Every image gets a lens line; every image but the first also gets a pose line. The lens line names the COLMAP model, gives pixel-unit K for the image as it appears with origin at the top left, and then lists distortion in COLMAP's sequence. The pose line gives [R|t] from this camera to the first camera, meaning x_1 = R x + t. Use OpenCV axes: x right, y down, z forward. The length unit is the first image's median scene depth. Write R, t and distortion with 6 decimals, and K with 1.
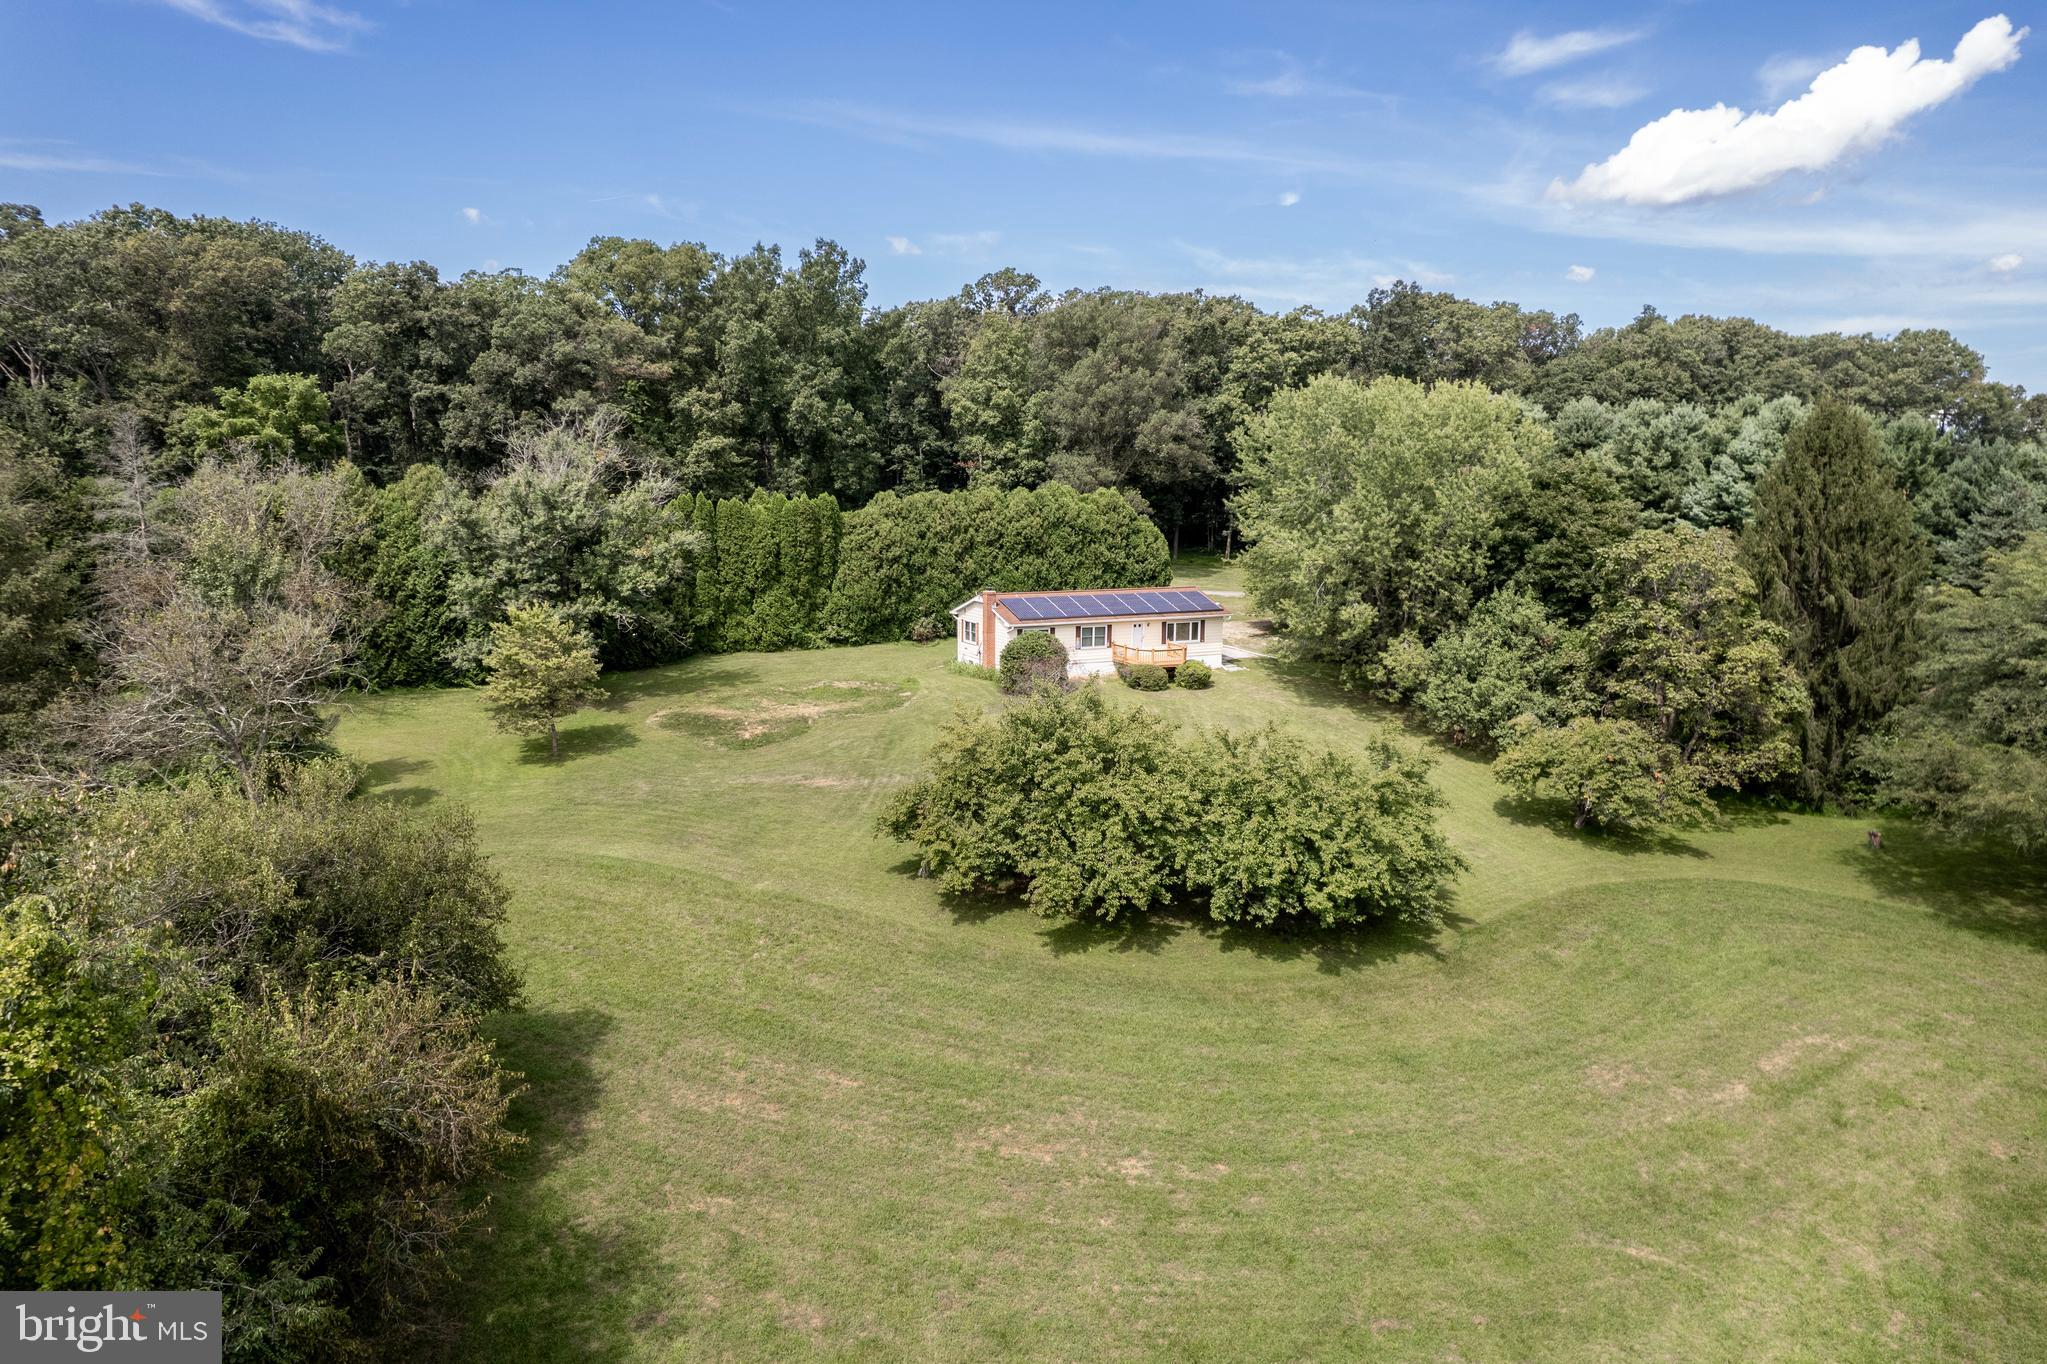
lens RADIAL K [[1316.6, 0, 1033.9], [0, 1316.6, 687.7], [0, 0, 1]] dist [-0.072142, 0.060503]
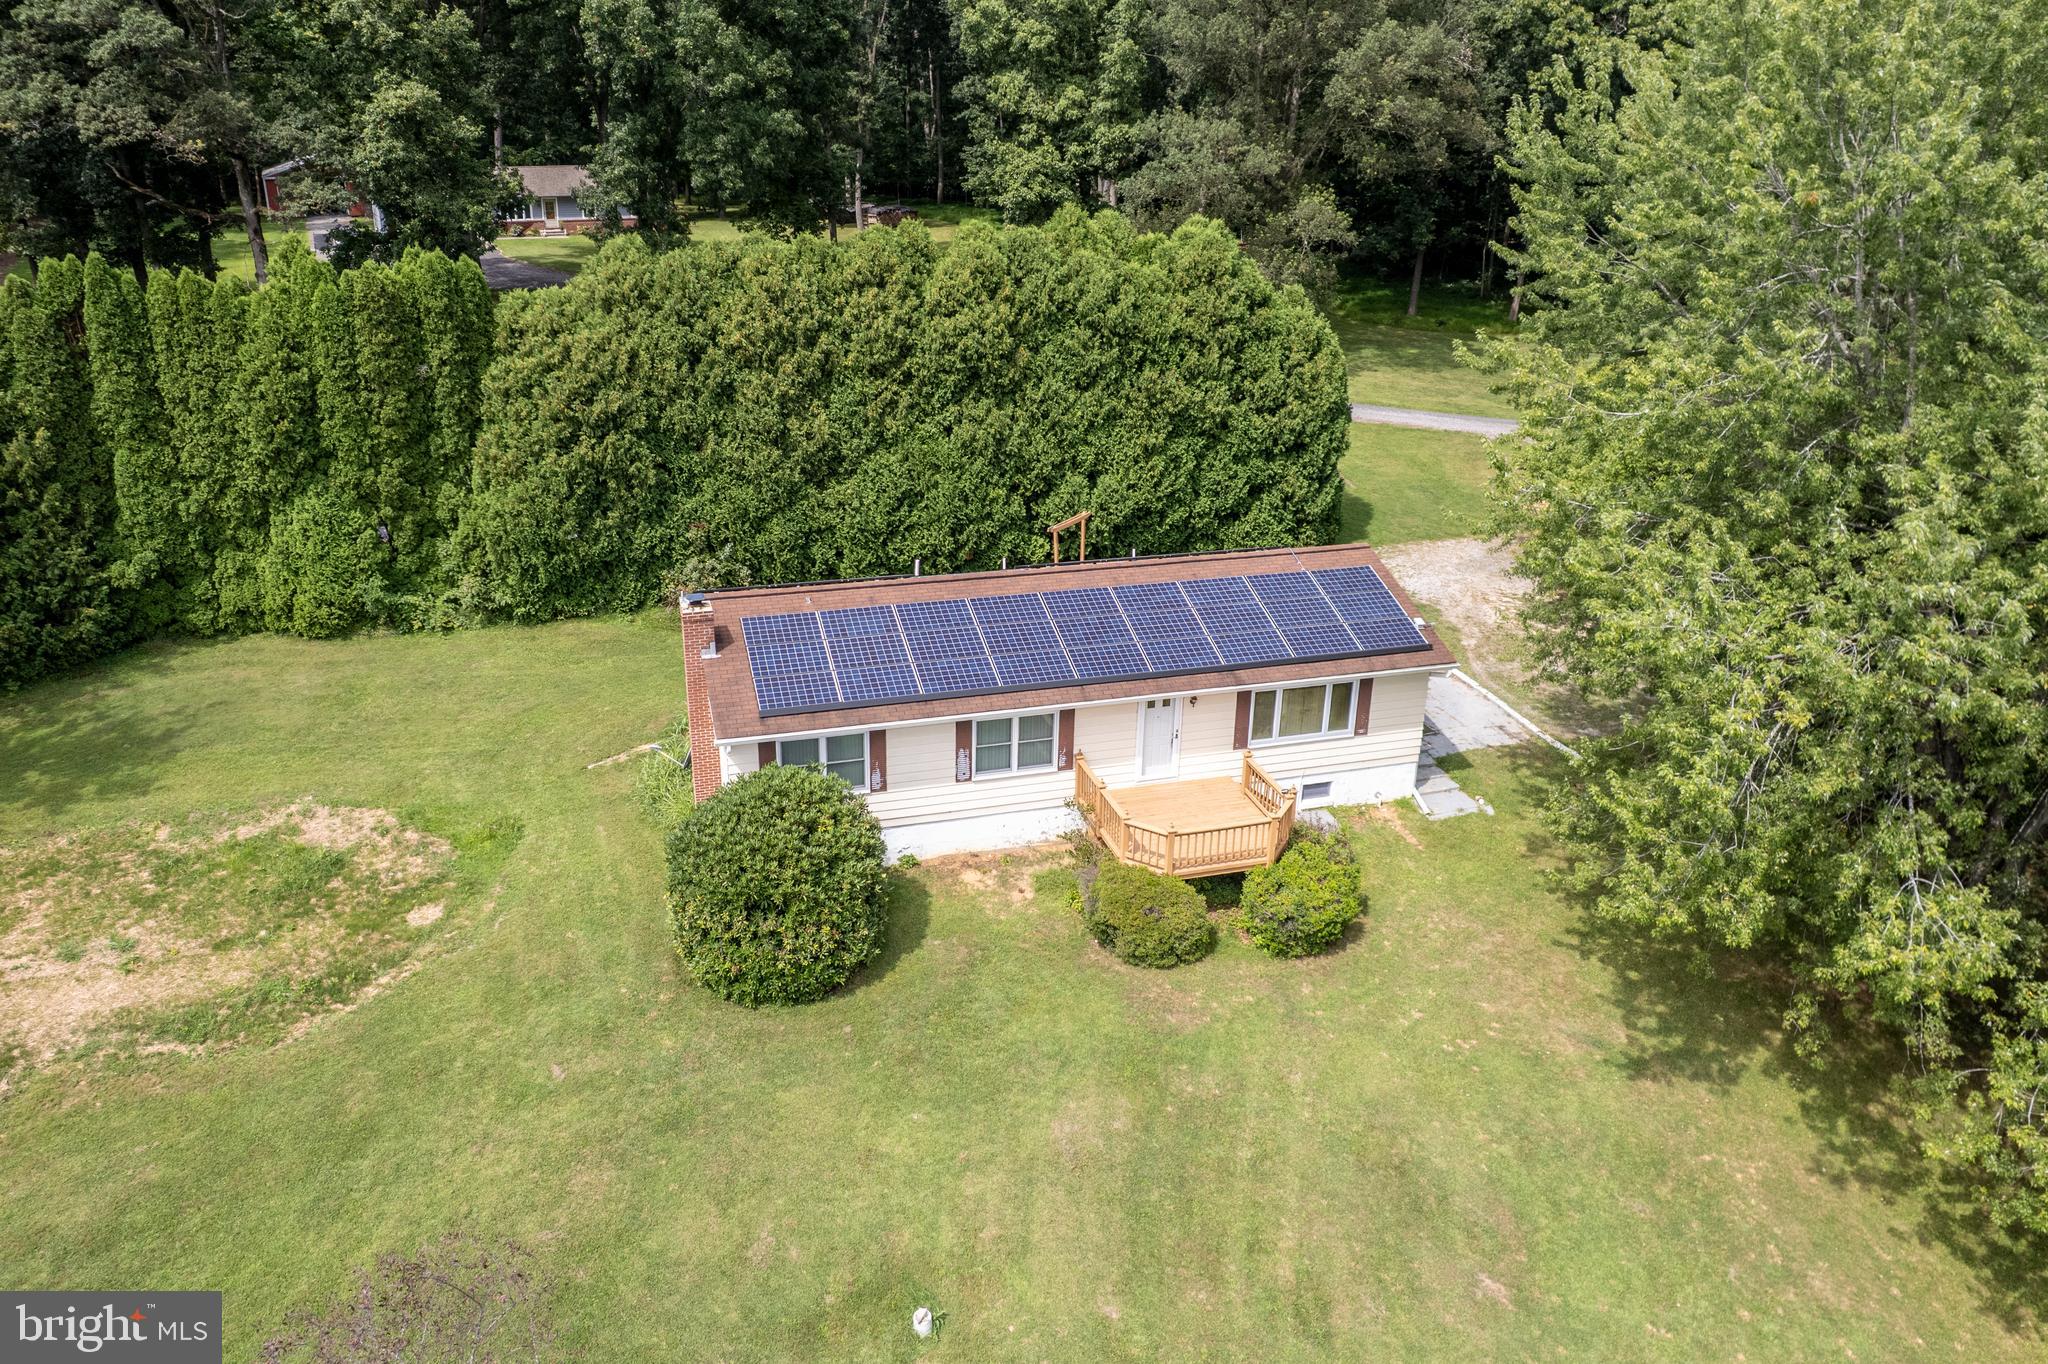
lens RADIAL K [[1462.1, 0, 1027.2], [0, 1462.1, 653.4], [0, 0, 1]] dist [-0.073121, 0.049821]
pose [[0.982533, 0.075641, -0.170019, 0.098163], [-0.038385, 0.976392, 0.212568, -0.125403], [0.182084, -0.202329, 0.962241, 0.573948]]
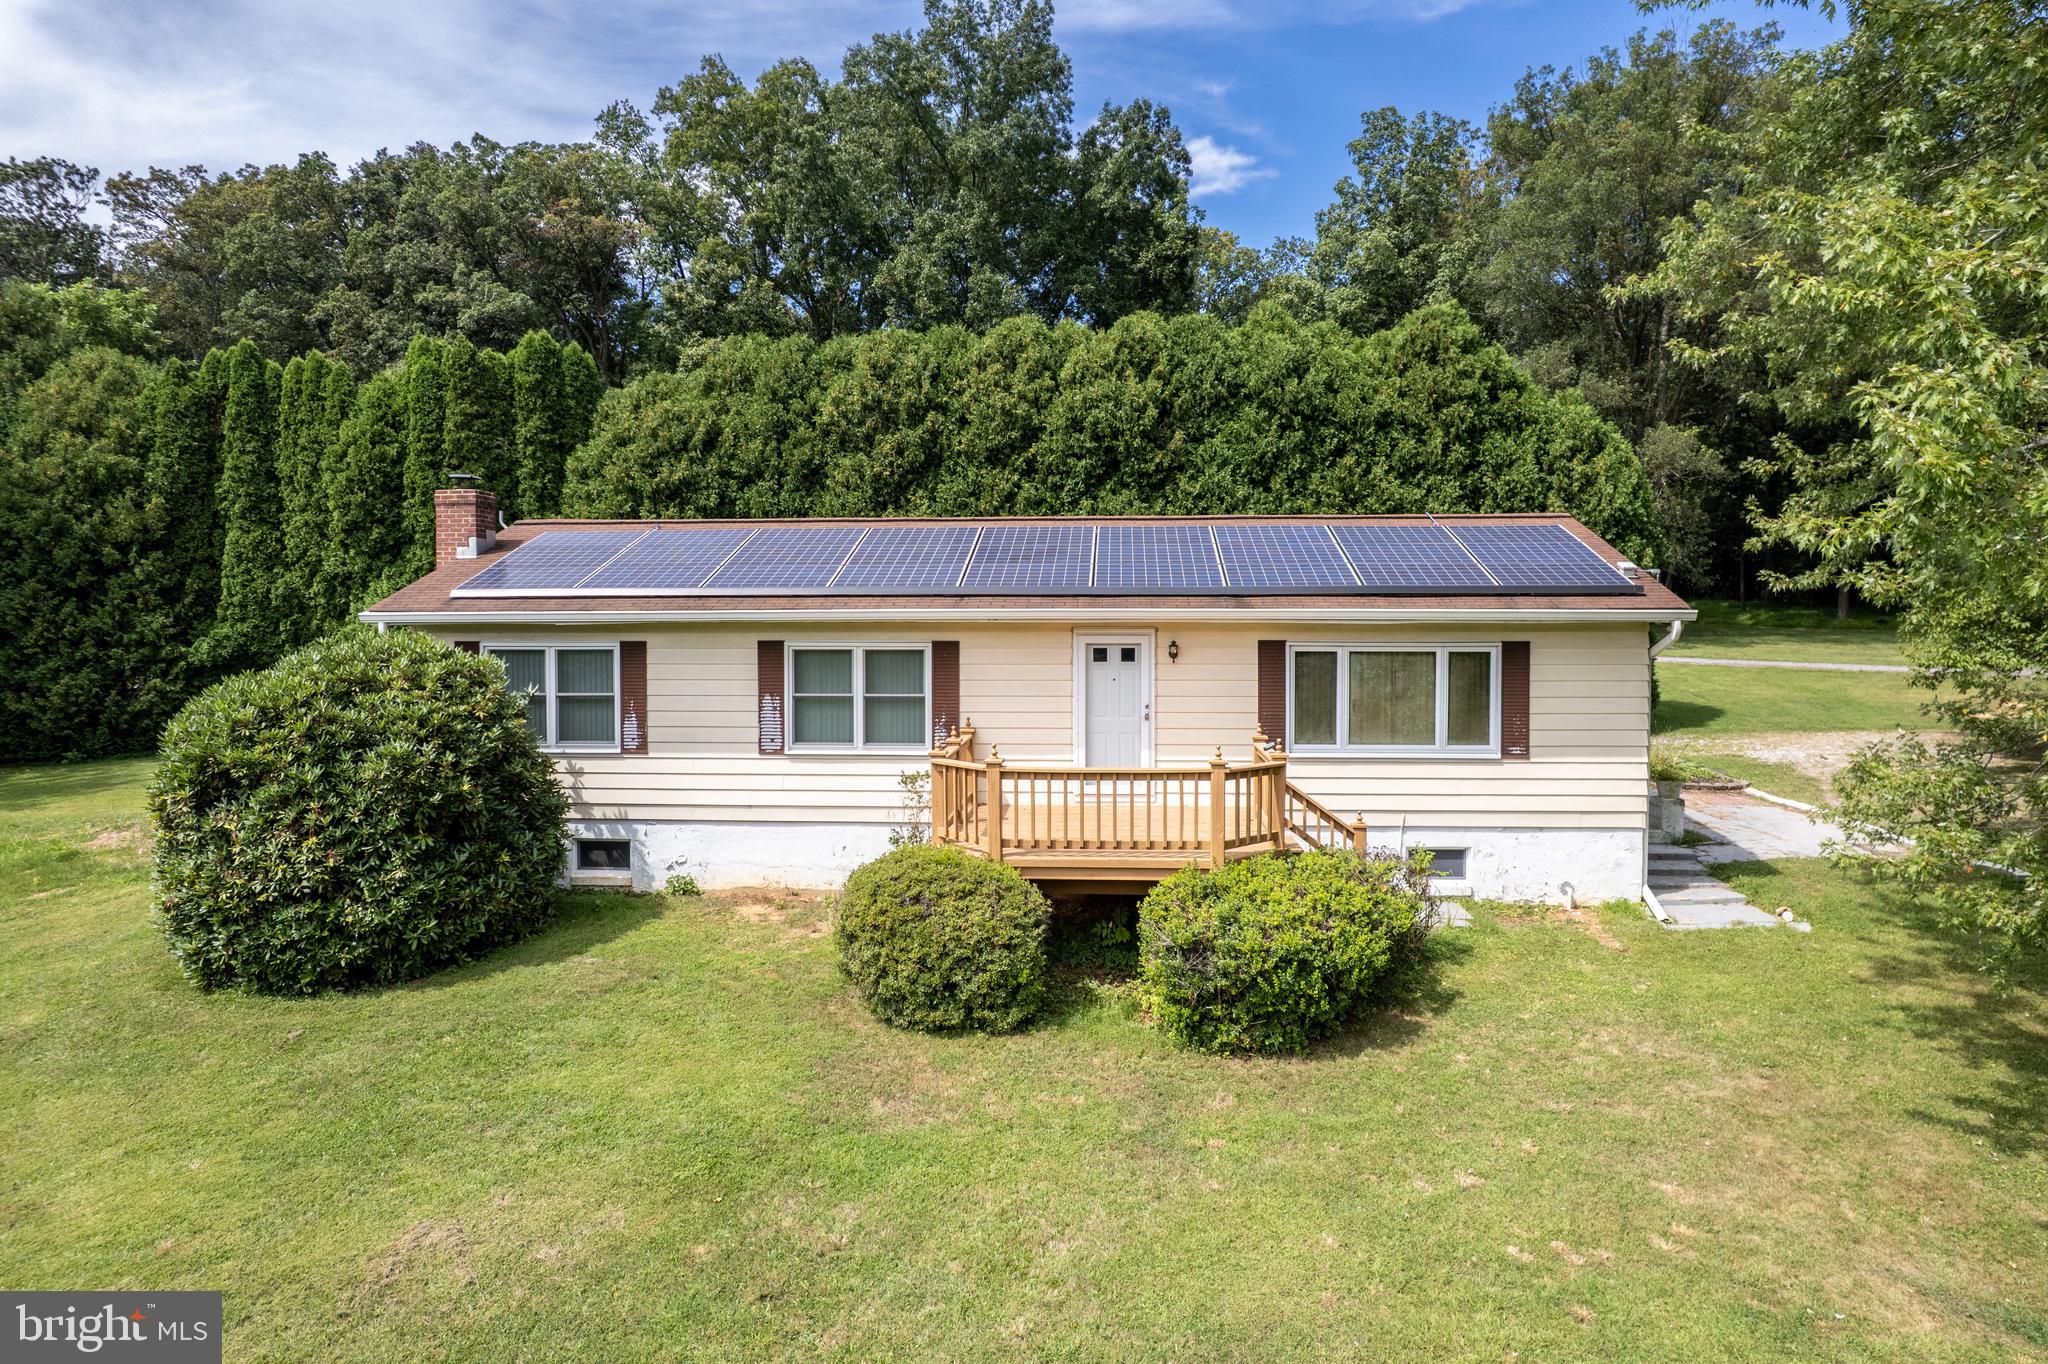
lens RADIAL K [[1317.2, 0, 1034.4], [0, 1317.2, 687.7], [0, 0, 1]] dist [-0.072142, 0.060503]
pose [[0.854301, 0.014208, -0.519585, 0.155125], [-0.074969, 0.992542, -0.096122, -0.020163], [0.514344, 0.121070, 0.848995, 0.748305]]
